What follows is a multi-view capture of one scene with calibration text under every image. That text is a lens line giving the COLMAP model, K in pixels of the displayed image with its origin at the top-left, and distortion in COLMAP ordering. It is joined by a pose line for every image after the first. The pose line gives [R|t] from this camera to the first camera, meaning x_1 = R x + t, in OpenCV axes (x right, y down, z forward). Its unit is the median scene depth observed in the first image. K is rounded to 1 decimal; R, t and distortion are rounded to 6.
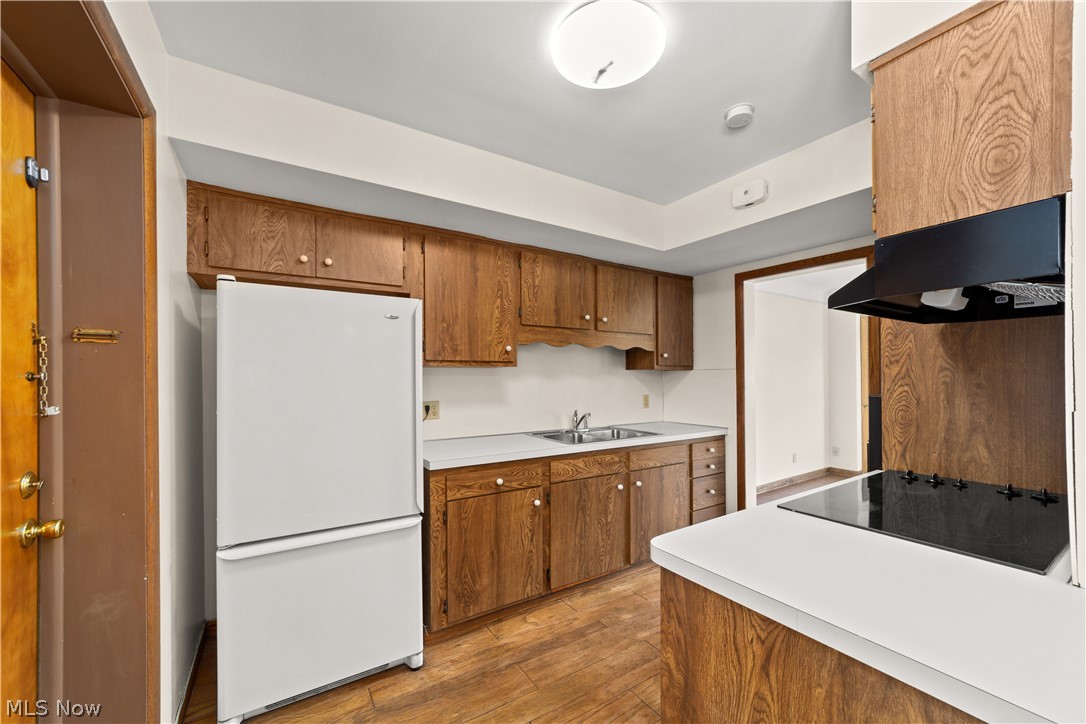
lens RADIAL K [[423.9, 0, 543.9], [0, 423.9, 380.6], [0, 0, 1]] dist [-0.002194, 0.000222]
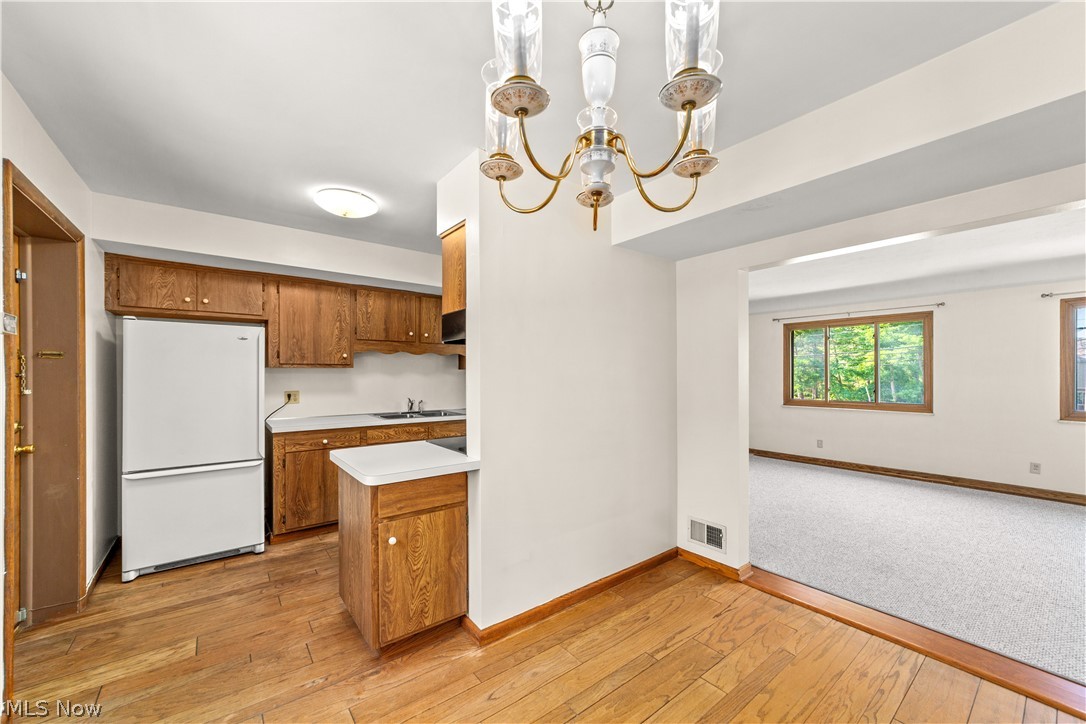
lens RADIAL K [[420.1, 0, 545.6], [0, 420.1, 376.4], [0, 0, 1]] dist [-0.002409, 0.003434]
pose [[0.994978, 0.003673, 0.100023, 0.601299], [-0.003673, 0.999993, -0.000190, -0.006485], [-0.100023, -0.000179, 0.994985, -0.685718]]
